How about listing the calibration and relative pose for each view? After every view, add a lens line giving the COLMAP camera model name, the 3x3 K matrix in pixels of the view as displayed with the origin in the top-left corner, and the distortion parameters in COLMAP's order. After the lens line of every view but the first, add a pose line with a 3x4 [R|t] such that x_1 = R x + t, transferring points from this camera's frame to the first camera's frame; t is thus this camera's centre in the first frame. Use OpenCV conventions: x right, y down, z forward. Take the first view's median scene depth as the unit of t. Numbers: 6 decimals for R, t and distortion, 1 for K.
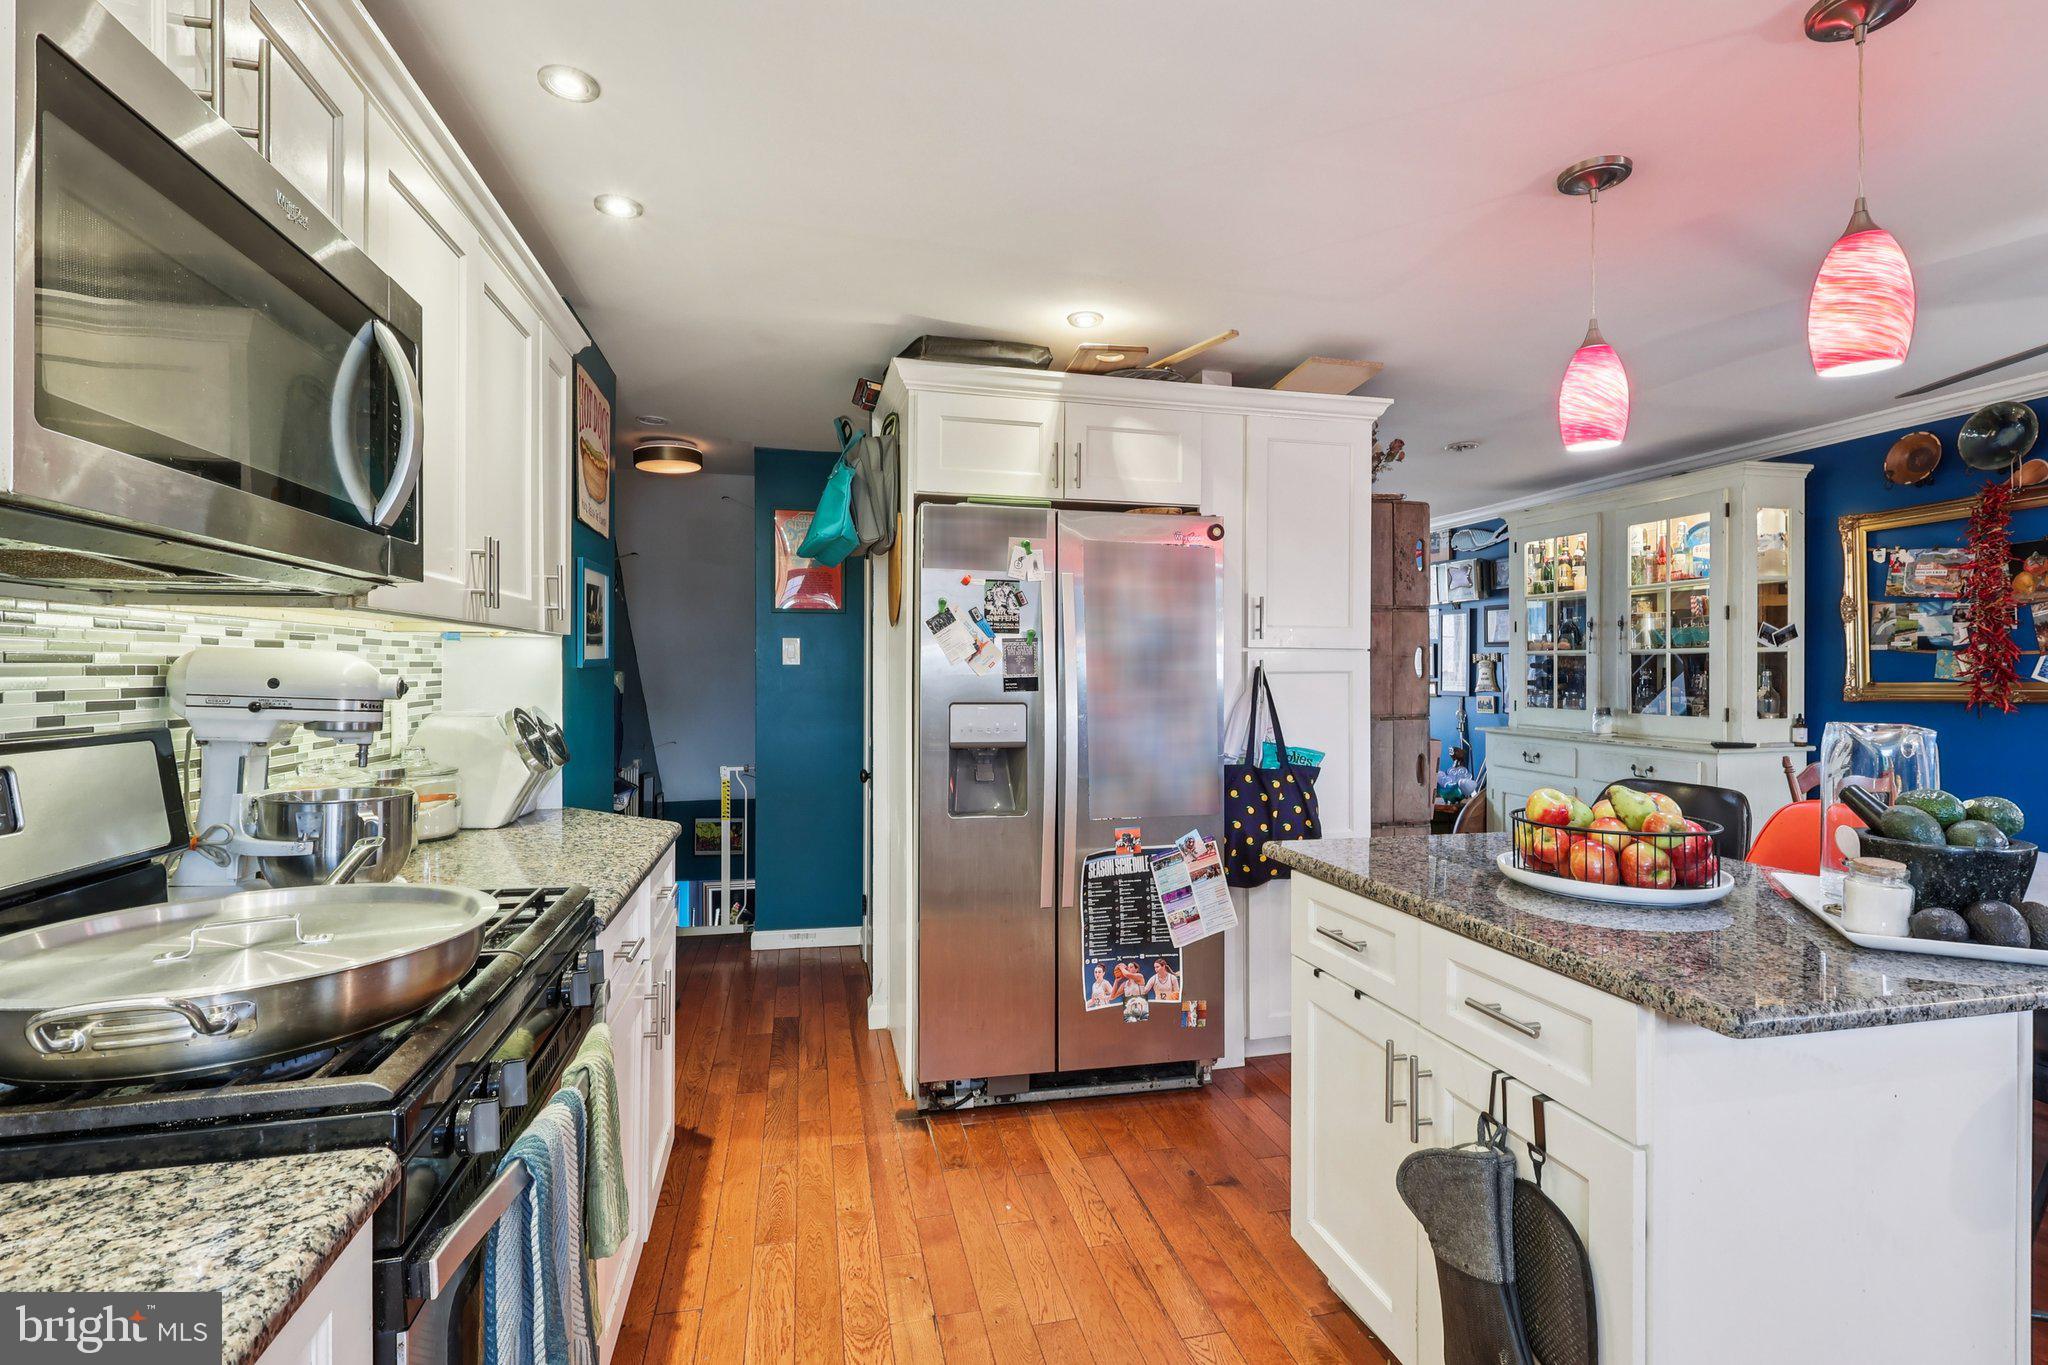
lens RADIAL K [[951.3, 0, 1026.0], [0, 951.3, 678.1], [0, 0, 1]] dist [-0.004009, 0.001644]
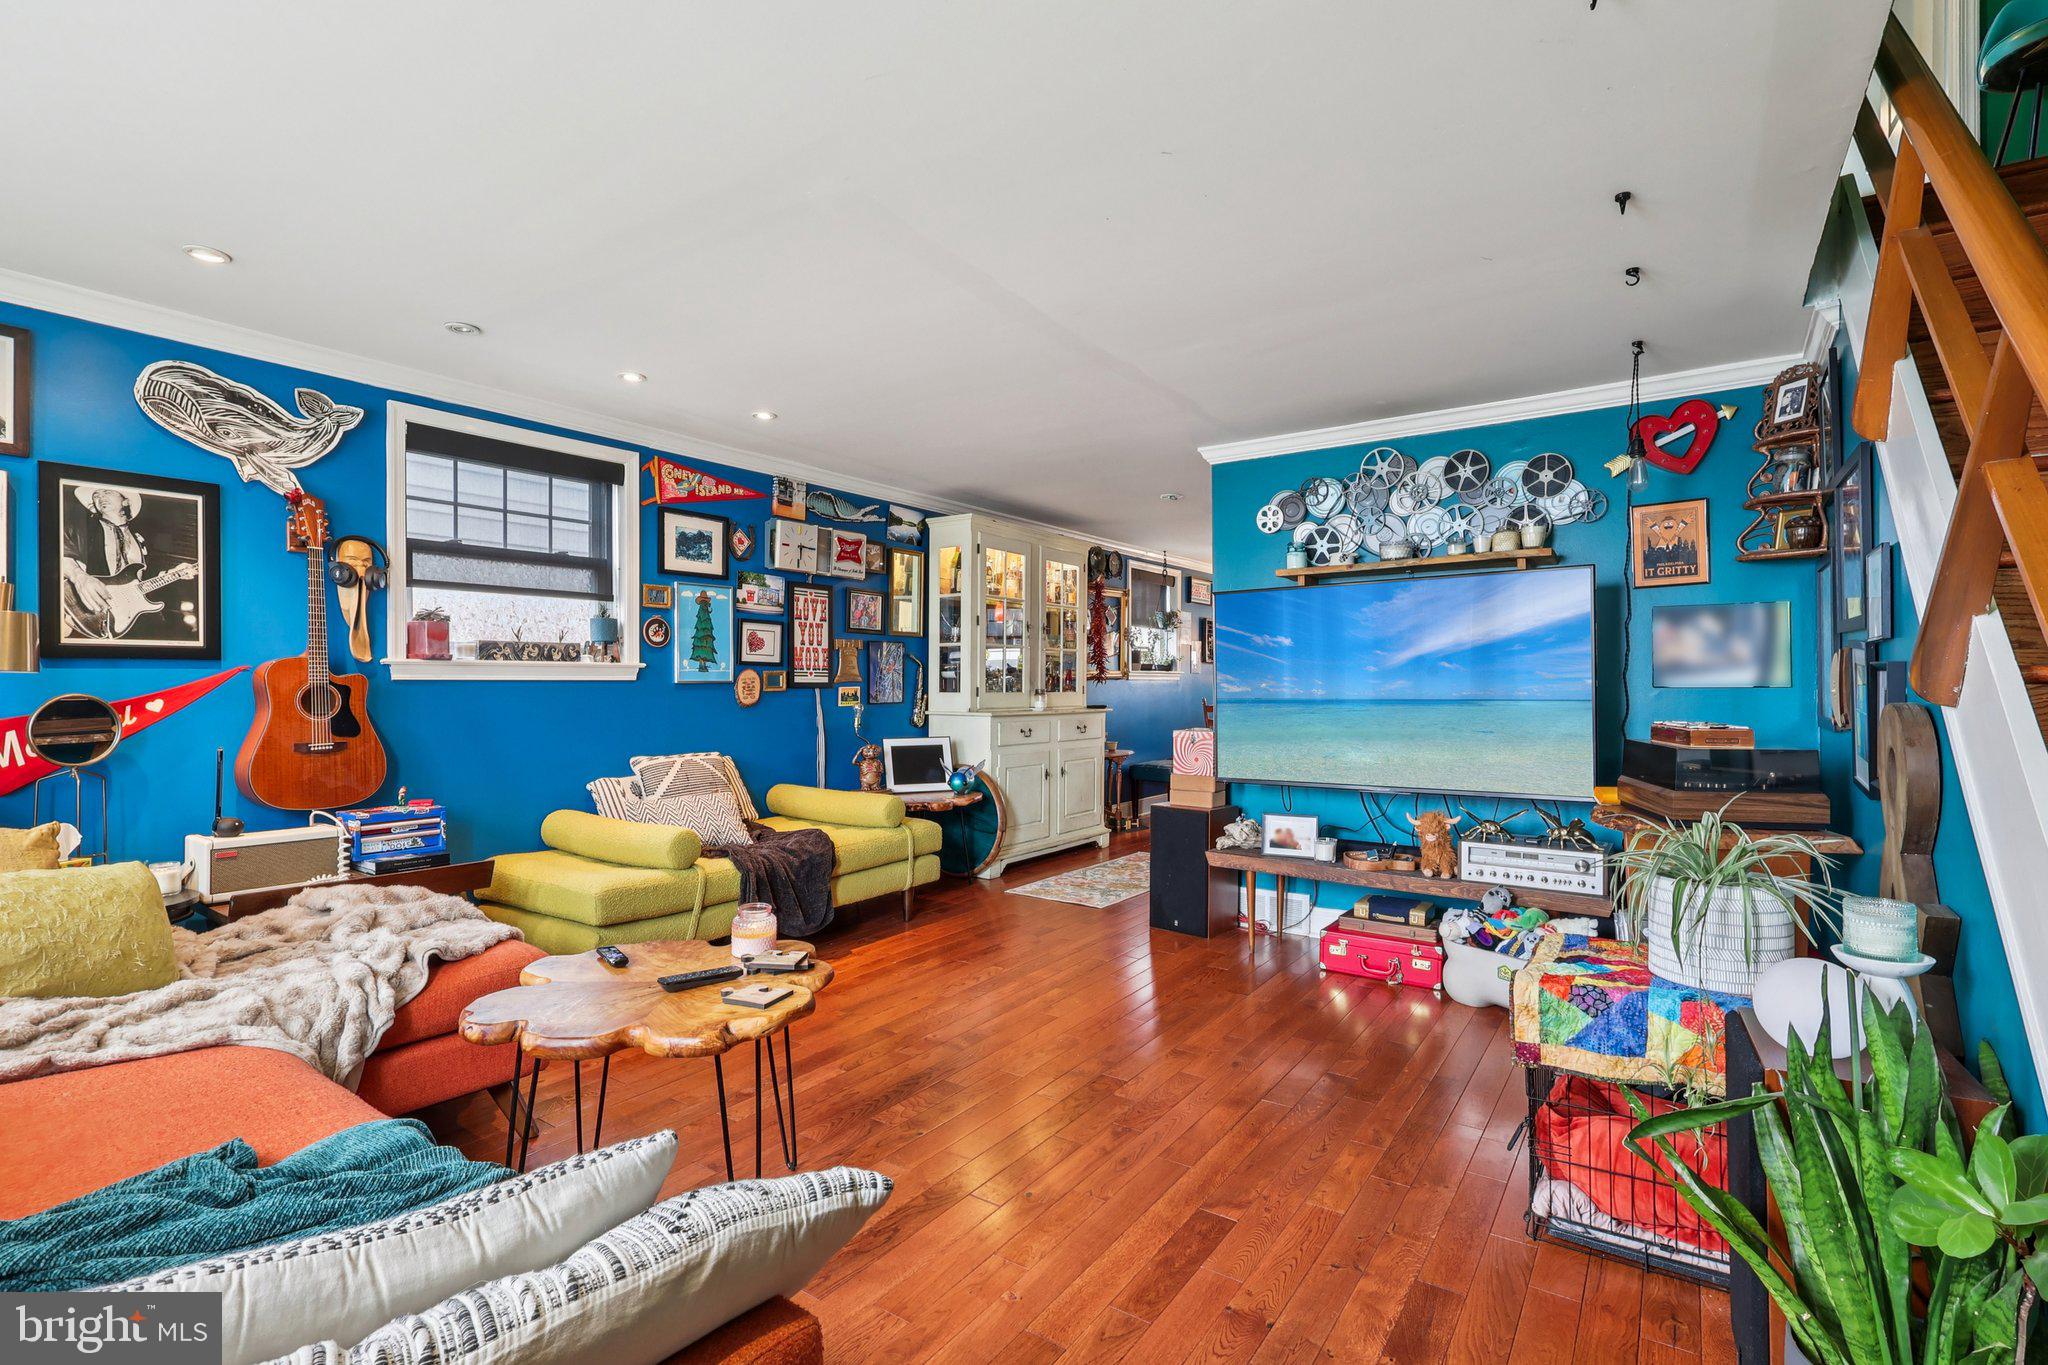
lens RADIAL K [[951.3, 0, 1022.1], [0, 951.3, 689.1], [0, 0, 1]] dist [-0.004009, 0.001644]
pose [[-0.662973, -0.003402, 0.748635, -0.646728], [0.006678, 0.999923, 0.010457, 0.024975], [-0.748613, 0.011932, -0.662899, 3.160681]]
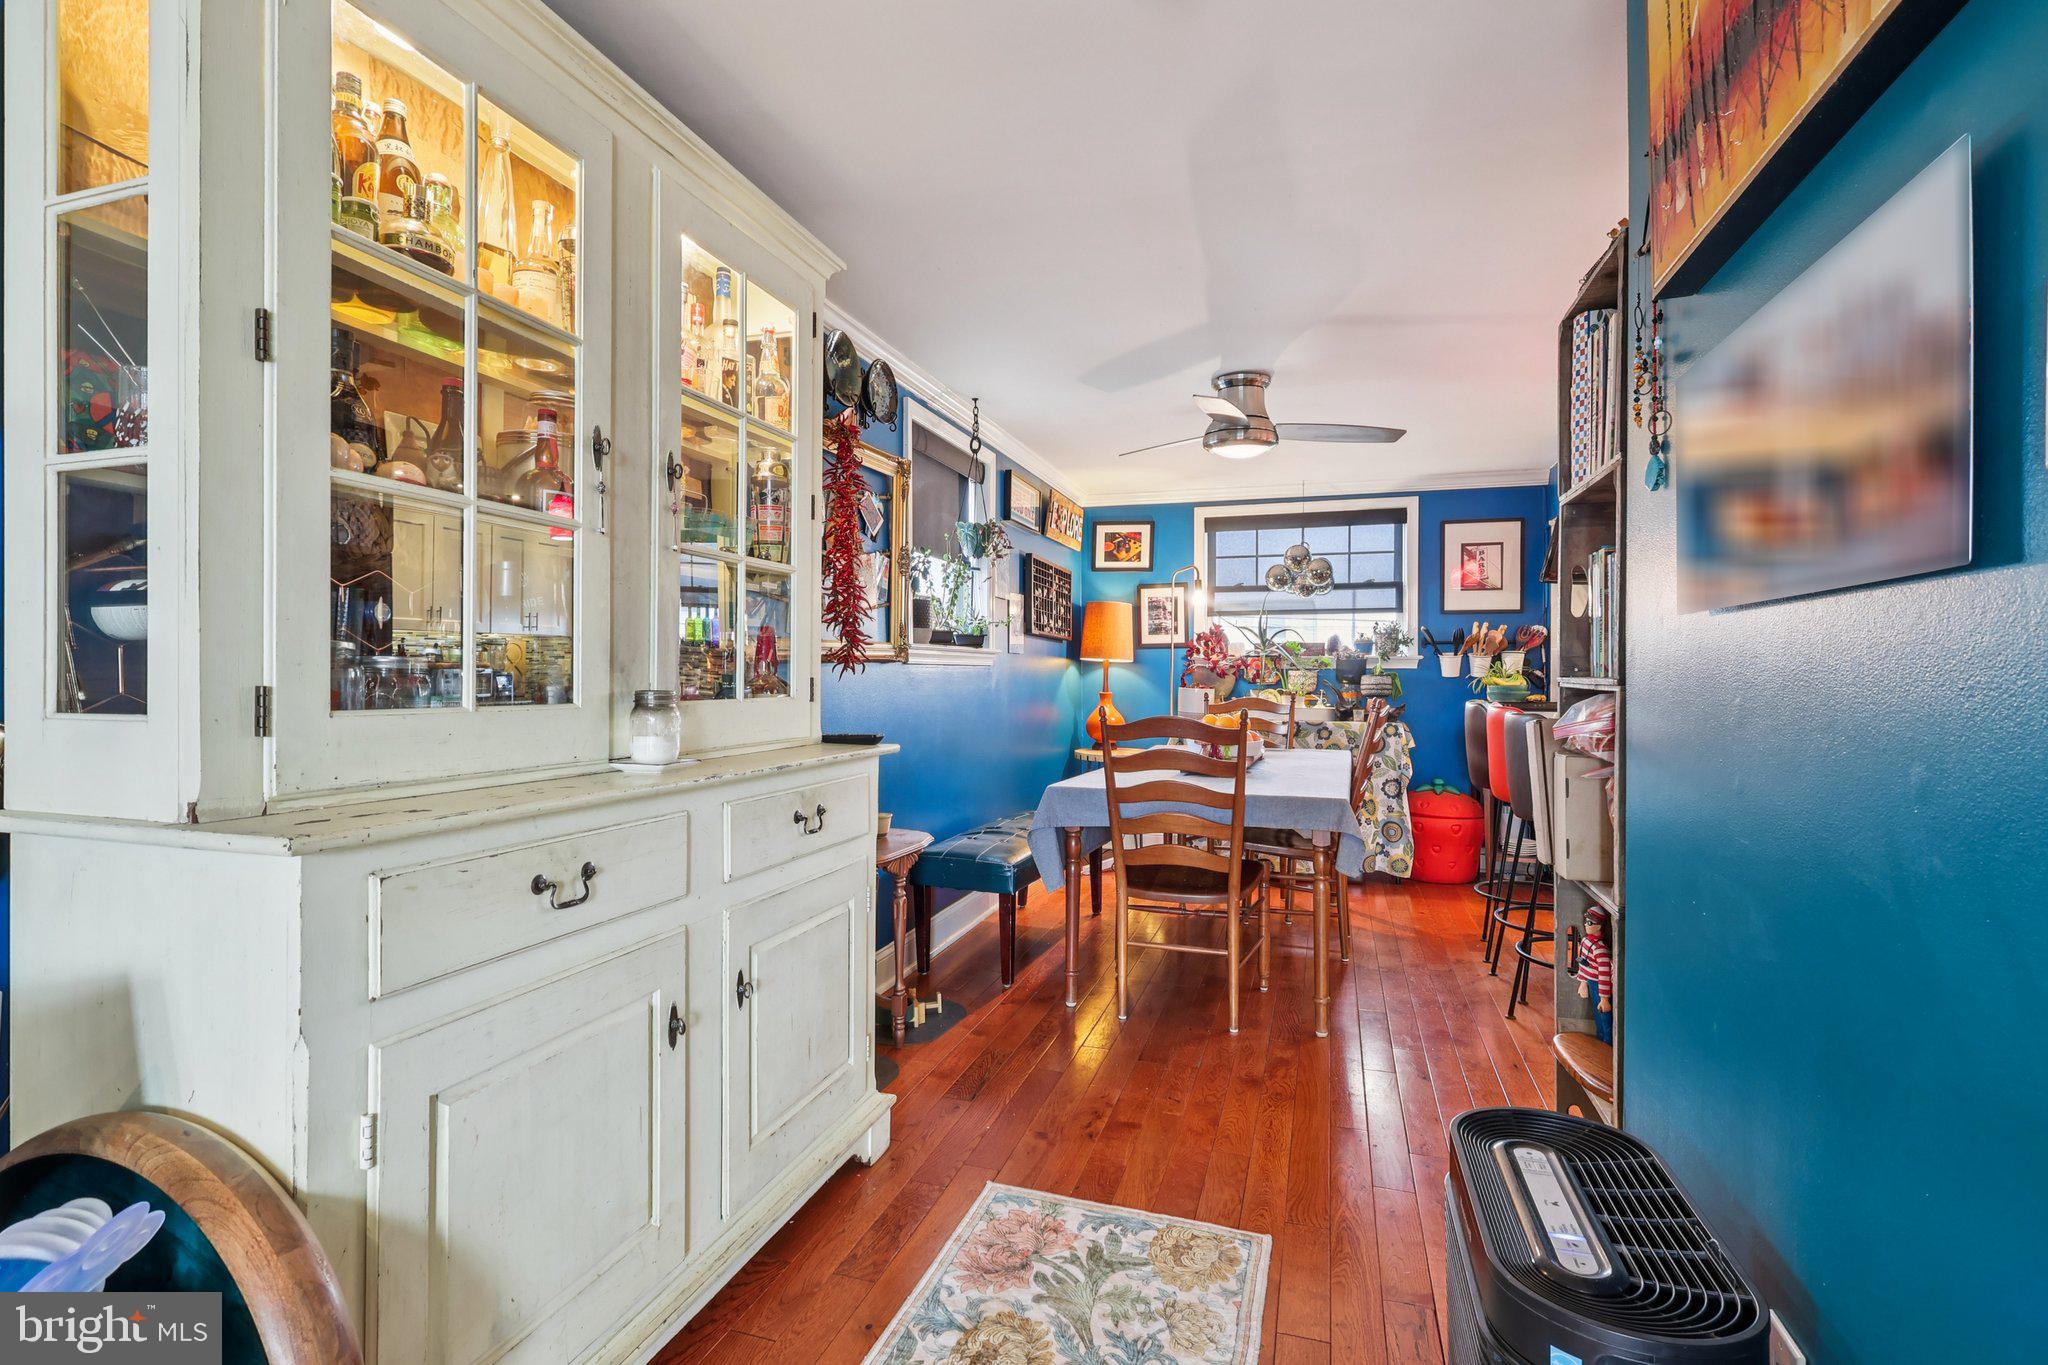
lens RADIAL K [[951.3, 0, 1025.1], [0, 951.3, 683.9], [0, 0, 1]] dist [-0.004009, 0.001644]
pose [[-0.855824, -0.005333, 0.517240, 0.482597], [0.004285, 0.999839, 0.017398, 0.034855], [-0.517250, 0.017106, -0.855664, 2.043285]]
